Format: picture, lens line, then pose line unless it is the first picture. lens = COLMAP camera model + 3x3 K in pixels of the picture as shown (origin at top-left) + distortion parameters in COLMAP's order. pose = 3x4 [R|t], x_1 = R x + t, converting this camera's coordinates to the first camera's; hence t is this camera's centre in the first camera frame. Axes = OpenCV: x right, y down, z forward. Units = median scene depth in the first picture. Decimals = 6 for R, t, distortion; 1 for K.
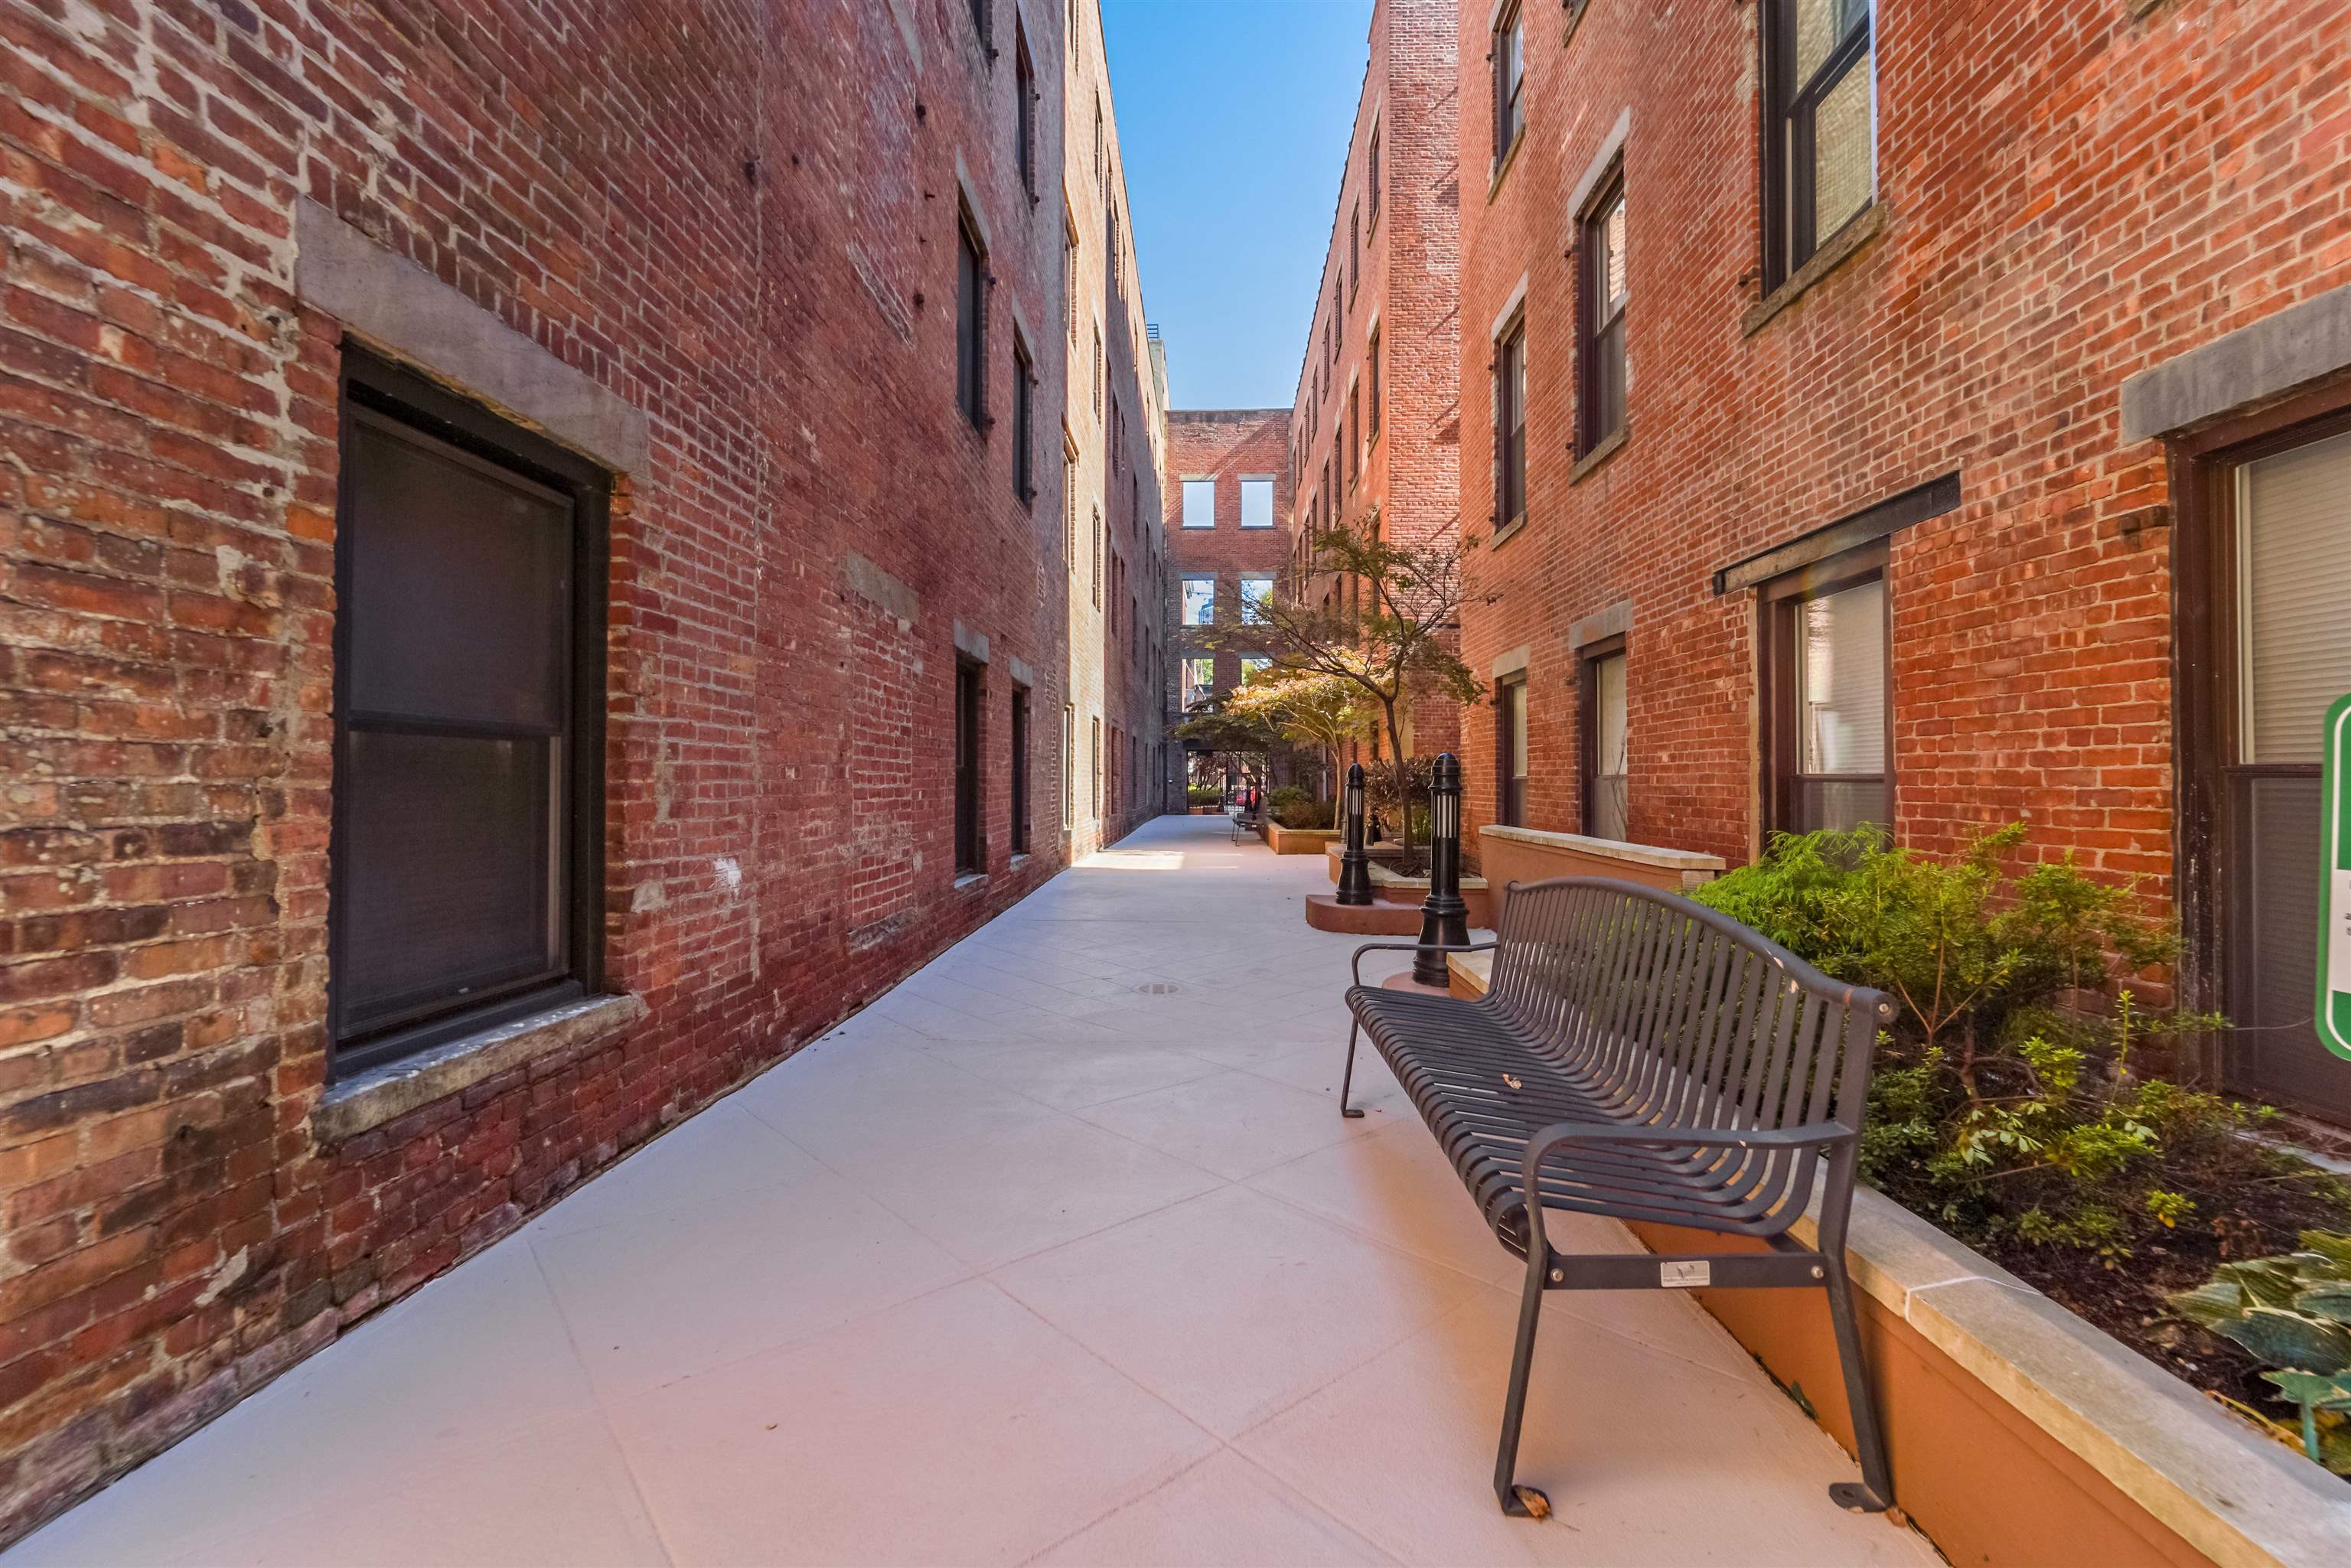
lens RADIAL K [[941.5, 0, 1174.2], [0, 941.5, 777.1], [0, 0, 1]] dist [-0.010778, 0.002084]
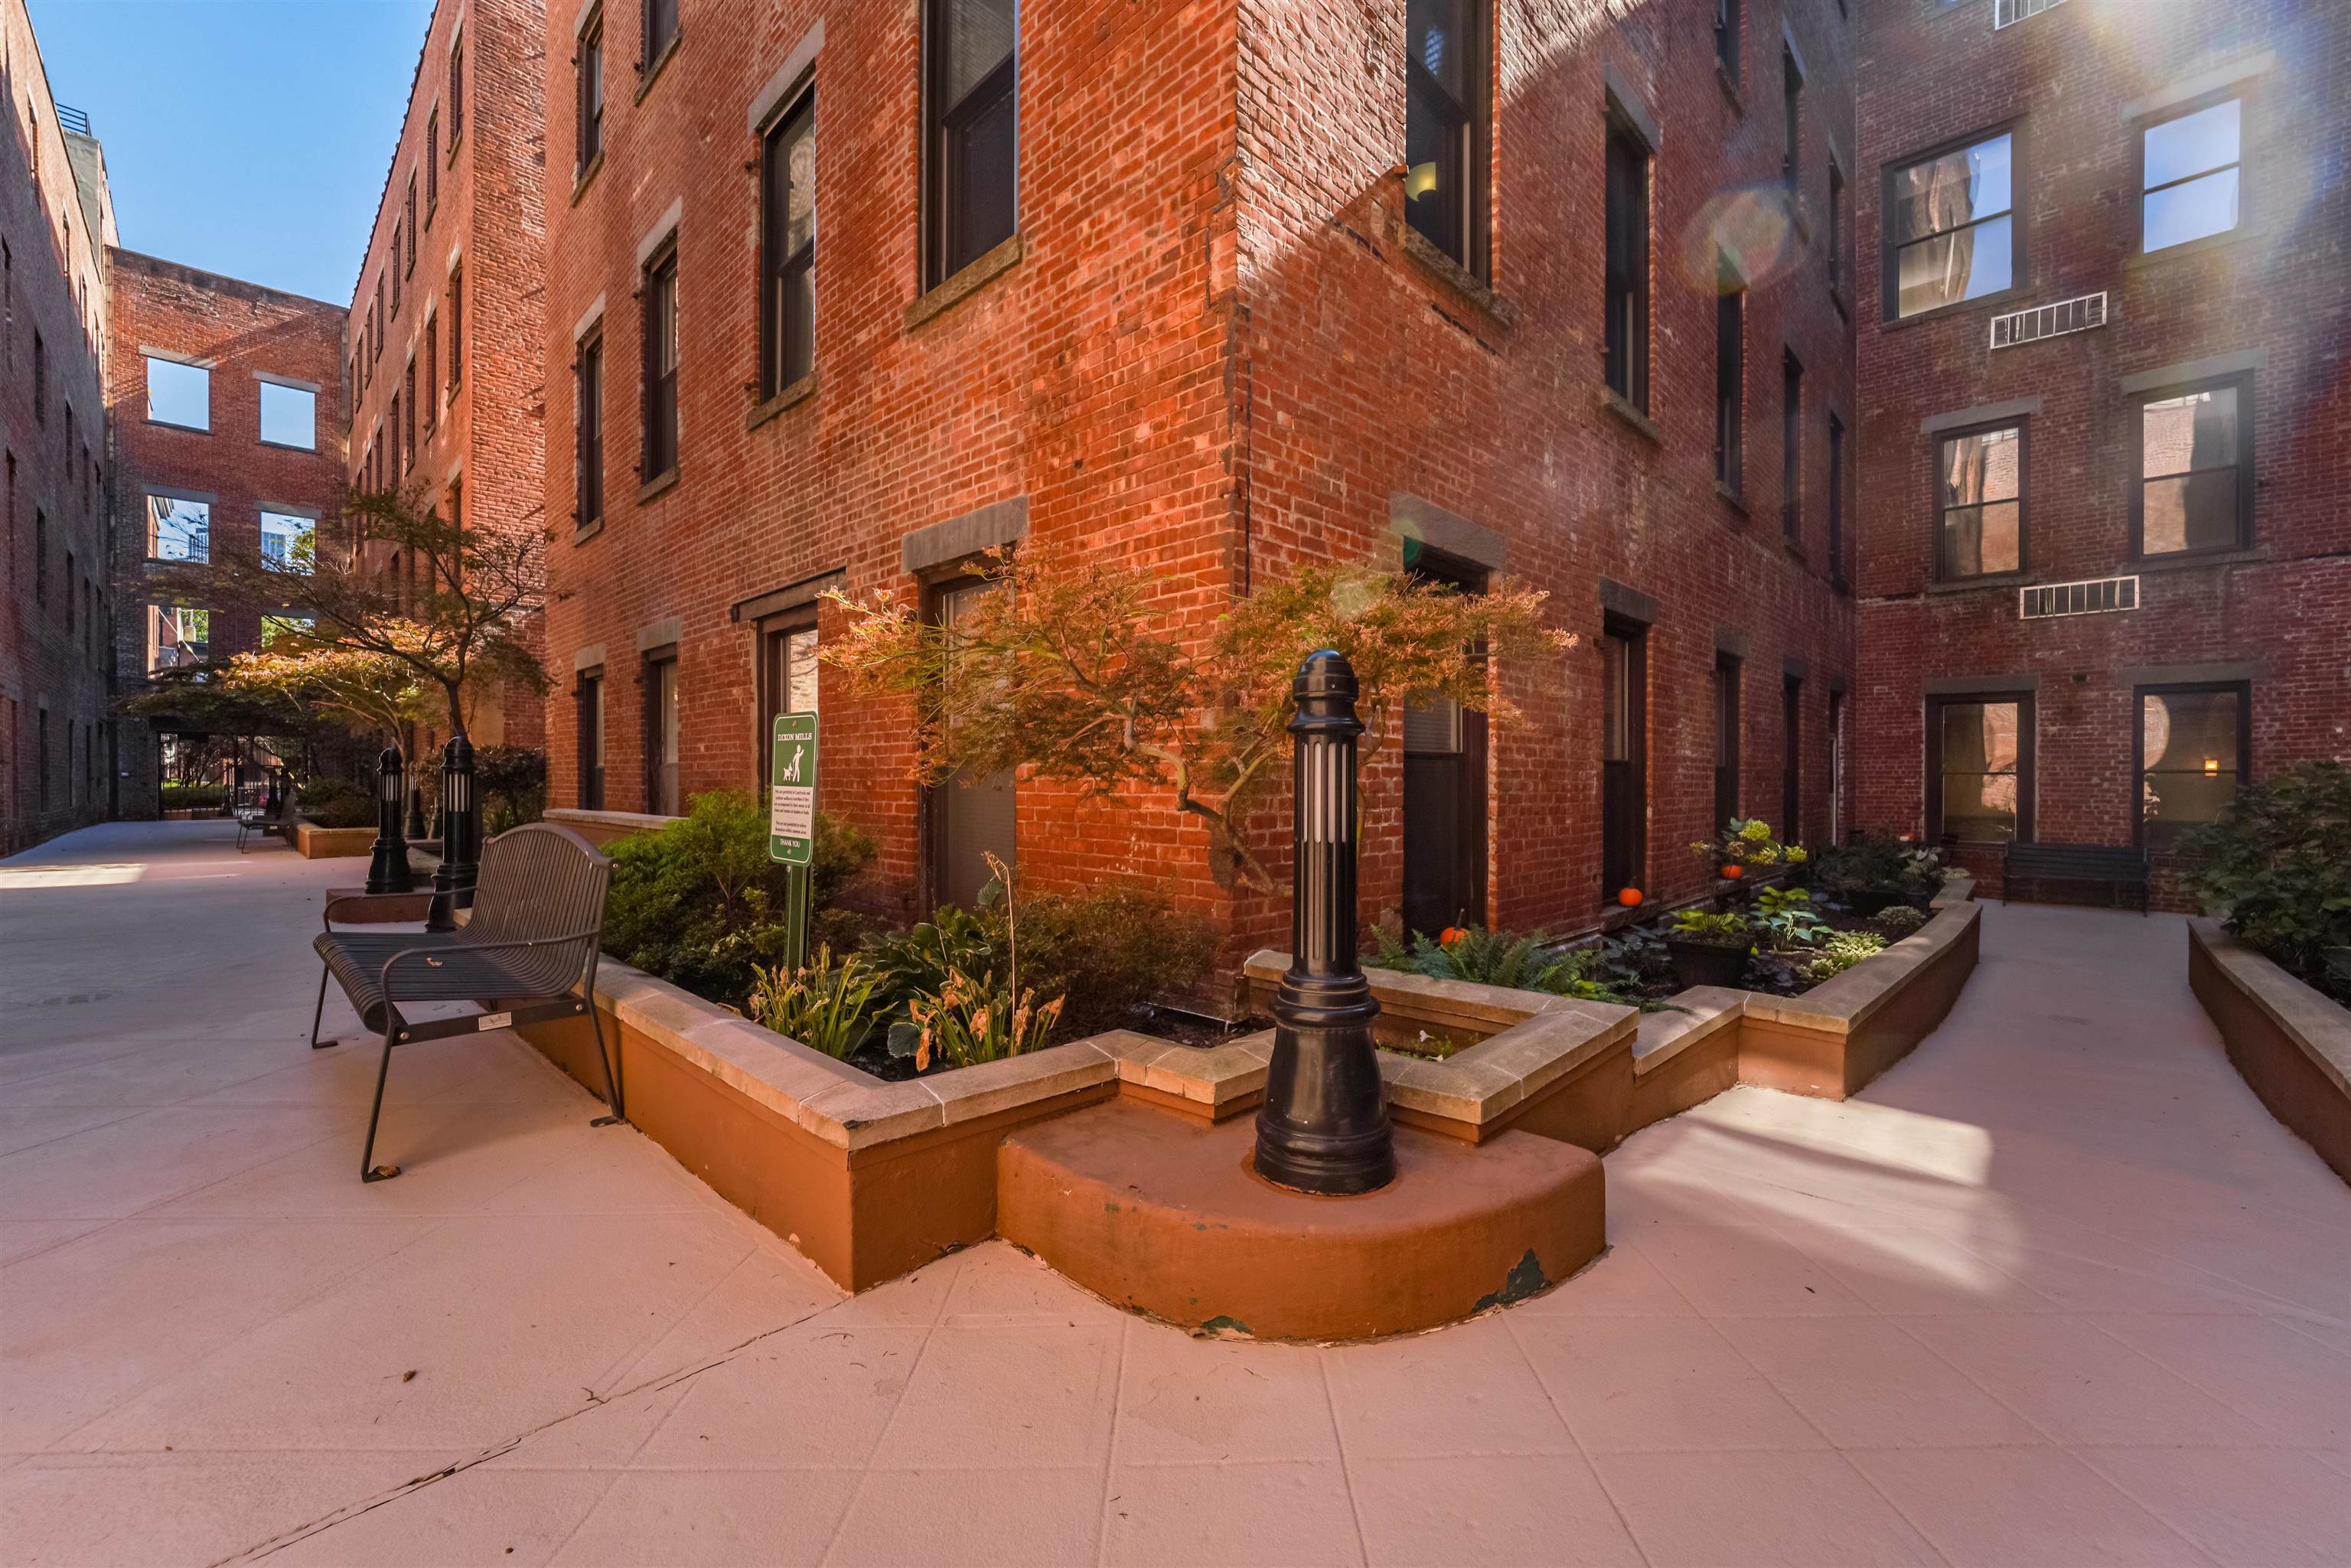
lens RADIAL K [[941.5, 0, 1180.3], [0, 941.5, 791.0], [0, 0, 1]] dist [-0.010778, 0.002084]
pose [[0.668095, -0.009325, 0.744018, 0.014533], [-0.003416, 0.999872, 0.015599, 0.008851], [-0.744068, -0.012963, 0.667978, -0.185556]]
